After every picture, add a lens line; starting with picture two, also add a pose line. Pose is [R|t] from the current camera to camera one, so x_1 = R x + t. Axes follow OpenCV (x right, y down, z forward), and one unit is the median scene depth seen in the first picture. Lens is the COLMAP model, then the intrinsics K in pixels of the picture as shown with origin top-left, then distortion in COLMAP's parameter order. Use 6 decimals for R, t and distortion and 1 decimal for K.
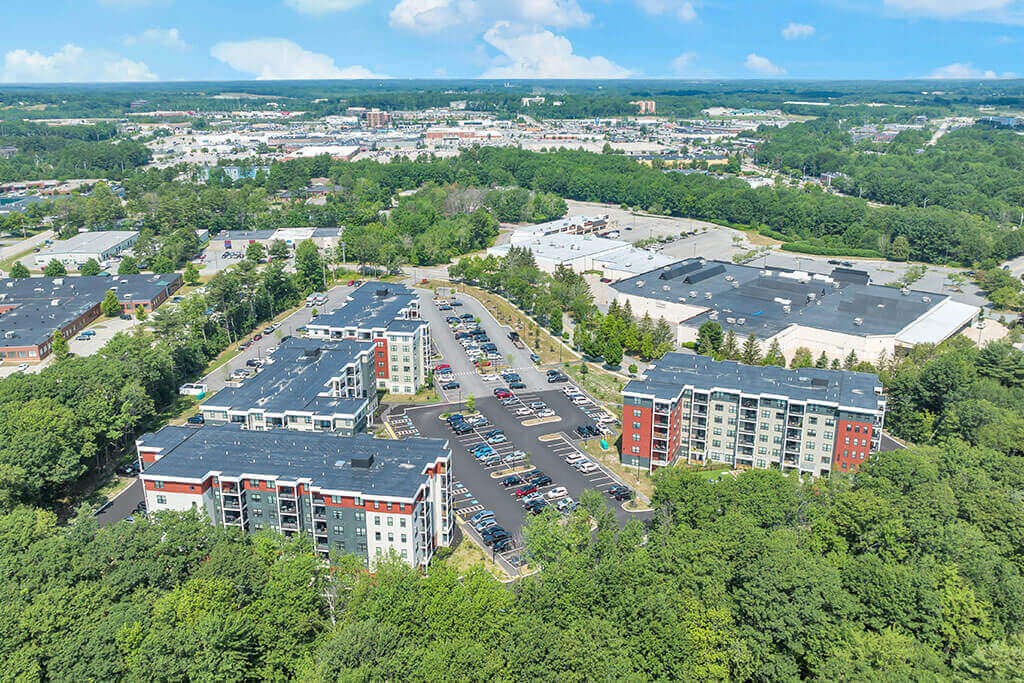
lens RADIAL K [[852.4, 0, 512.0], [0, 852.4, 341.5], [0, 0, 1]] dist [-0.008189, -0.008920]
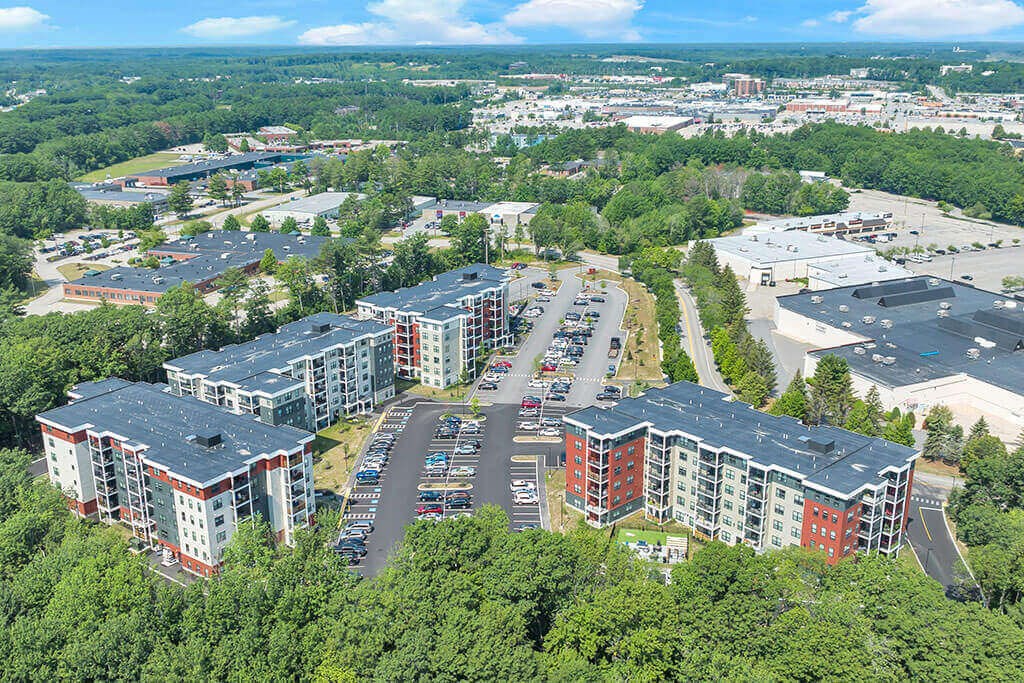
lens RADIAL K [[962.8, 0, 512.6], [0, 962.8, 315.1], [0, 0, 1]] dist [-0.007870, -0.015465]
pose [[0.906761, 0.116491, -0.405233, 0.339493], [-0.125063, 0.992134, 0.005363, -0.029539], [0.402671, 0.045817, 0.914198, 0.077703]]
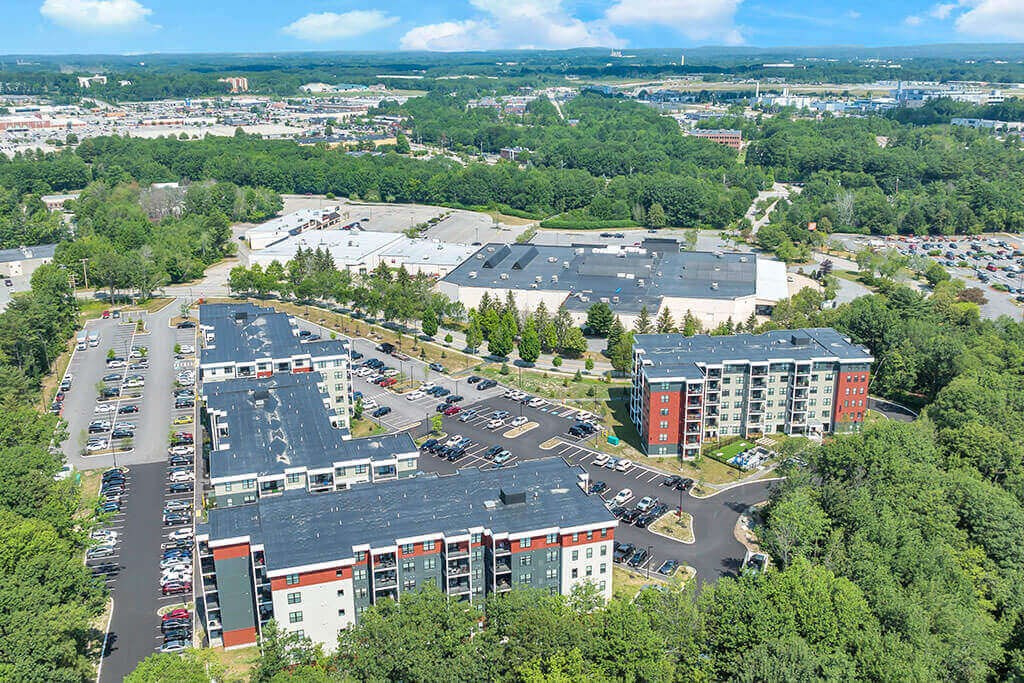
lens RADIAL K [[955.5, 0, 512.0], [0, 955.5, 341.5], [0, 0, 1]] dist [0.009454, -0.067959]
pose [[0.893964, -0.134863, 0.427366, -0.339552], [0.136967, 0.990235, 0.025979, -0.023121], [-0.426696, 0.035310, 0.903706, 0.075533]]
